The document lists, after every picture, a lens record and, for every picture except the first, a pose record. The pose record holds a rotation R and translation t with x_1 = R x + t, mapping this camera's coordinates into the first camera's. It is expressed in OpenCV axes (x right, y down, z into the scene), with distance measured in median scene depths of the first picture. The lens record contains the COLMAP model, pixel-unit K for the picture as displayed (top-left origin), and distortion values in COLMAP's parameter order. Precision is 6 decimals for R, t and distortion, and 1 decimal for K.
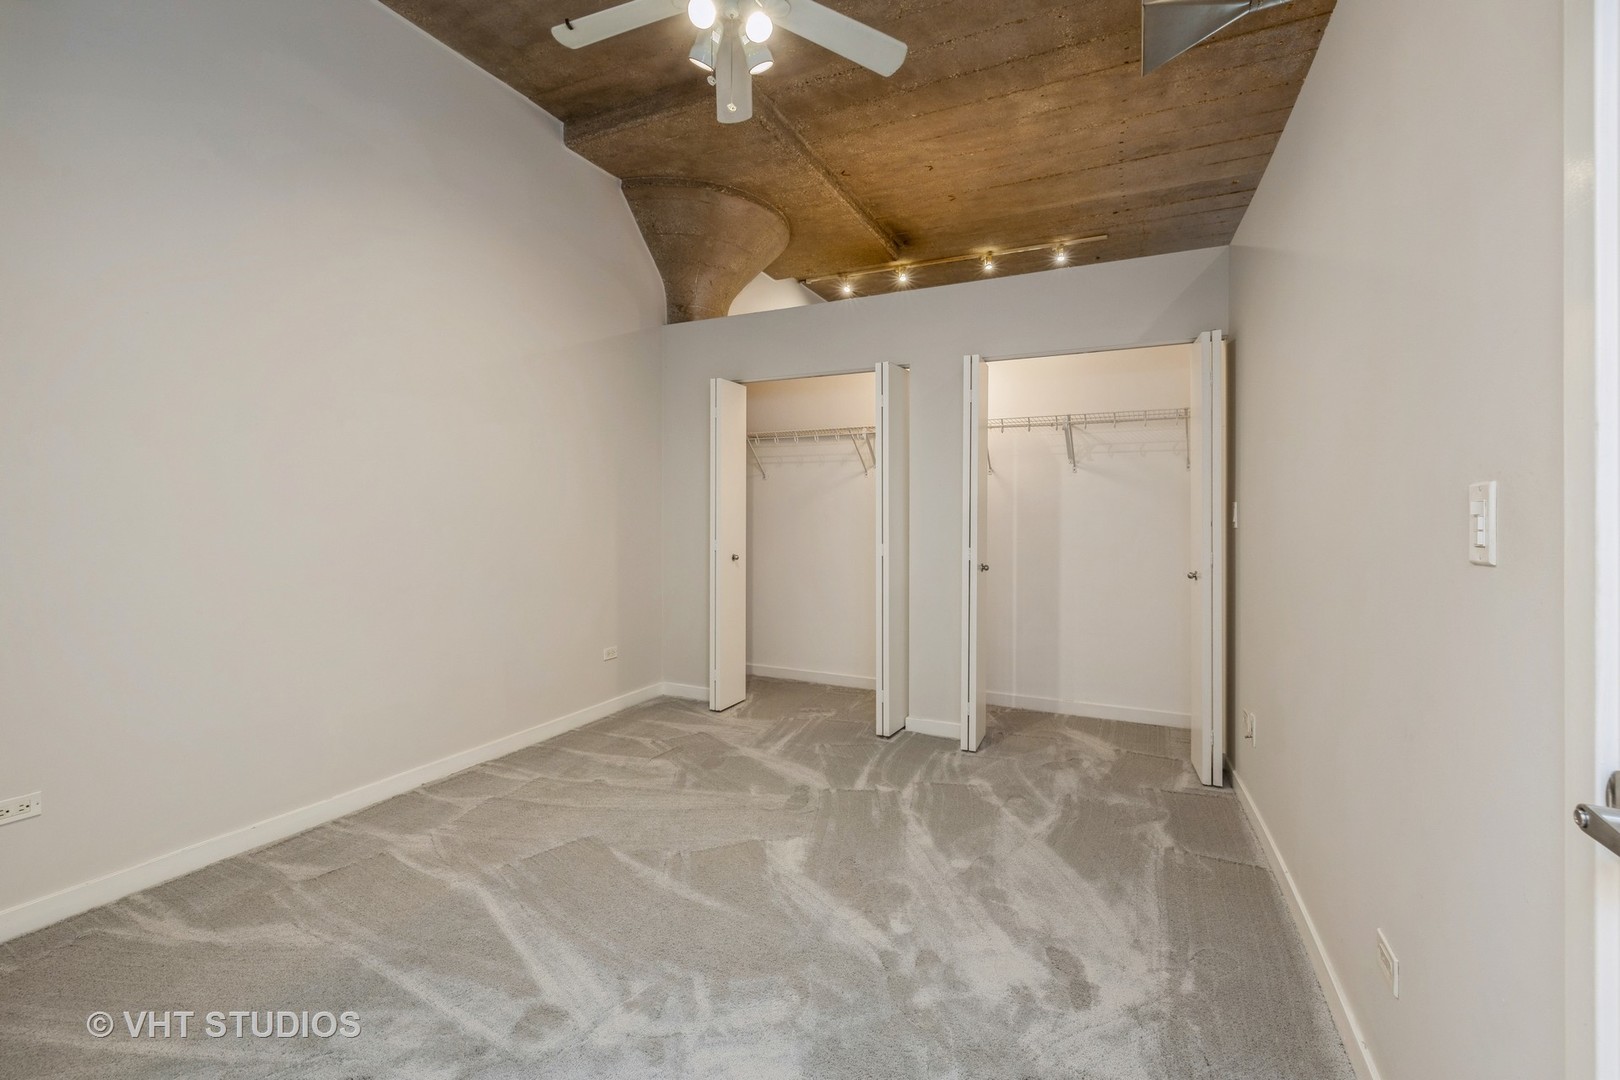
lens RADIAL K [[689.3, 0, 808.5], [0, 689.3, 530.4], [0, 0, 1]] dist [-0.000796, 0.000387]
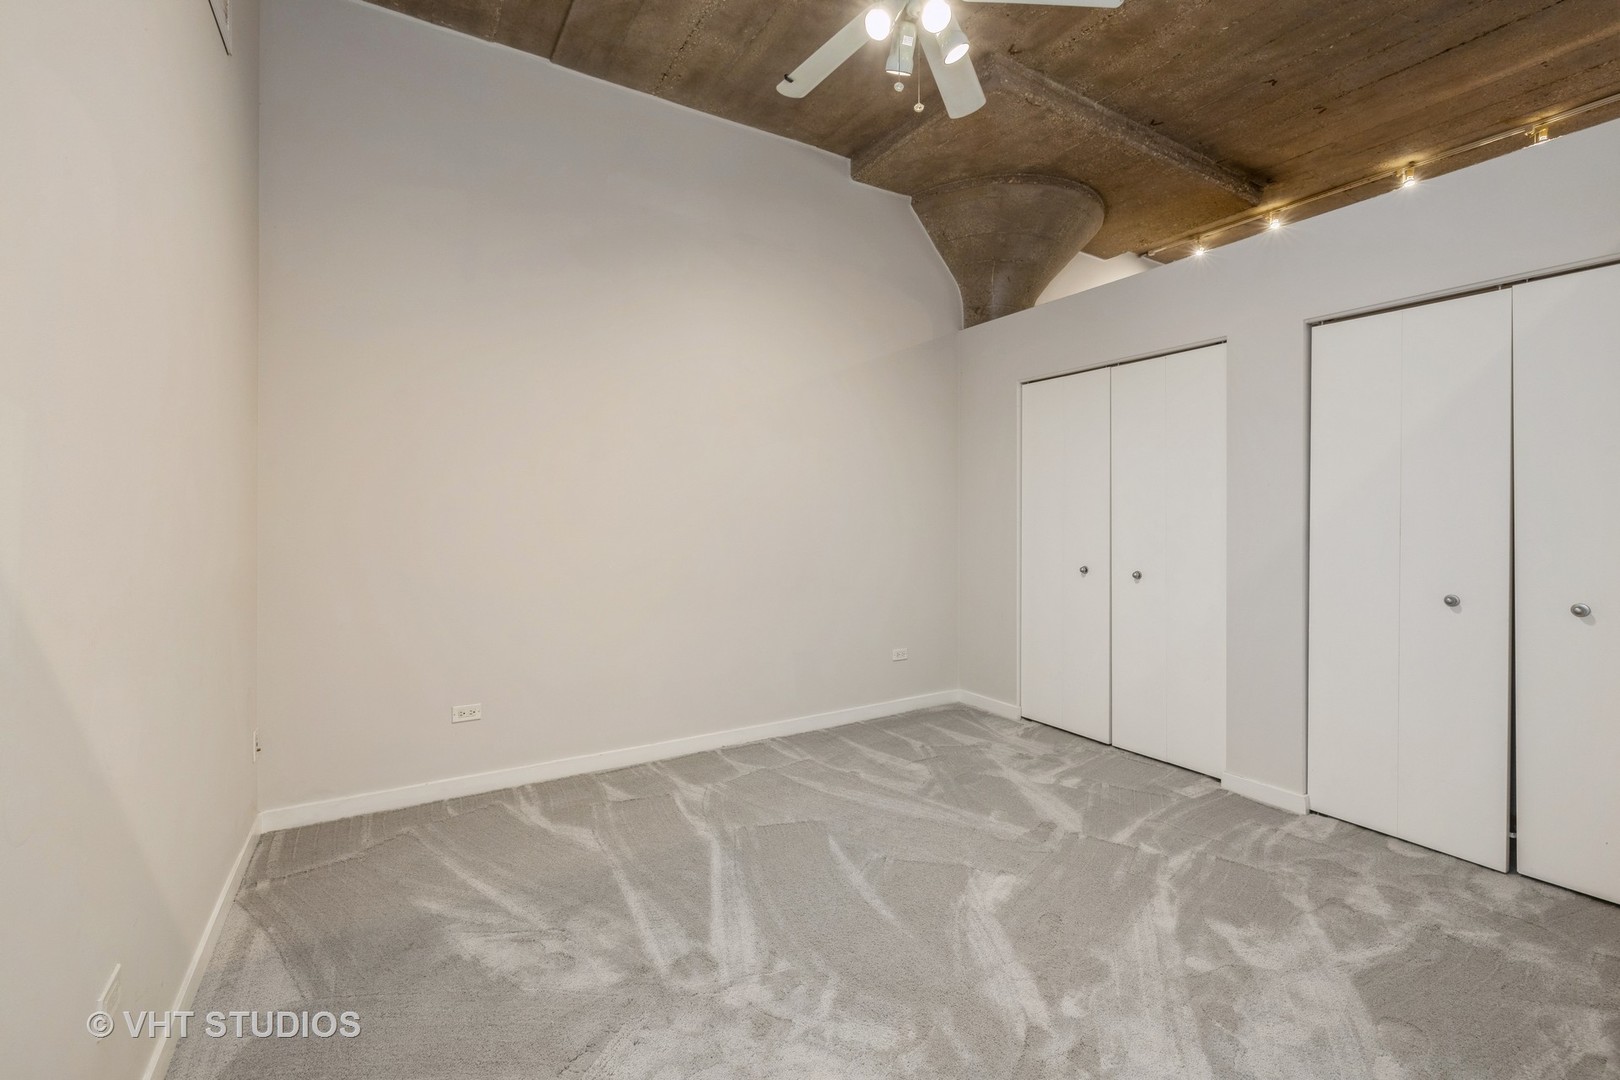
lens RADIAL K [[689.3, 0, 812.0], [0, 689.3, 530.6], [0, 0, 1]] dist [-0.000796, 0.000387]
pose [[0.842289, 0.008306, -0.538962, 0.242901], [-0.011414, 0.999932, -0.002428, -0.006413], [0.538905, 0.008197, 0.842326, 0.081382]]
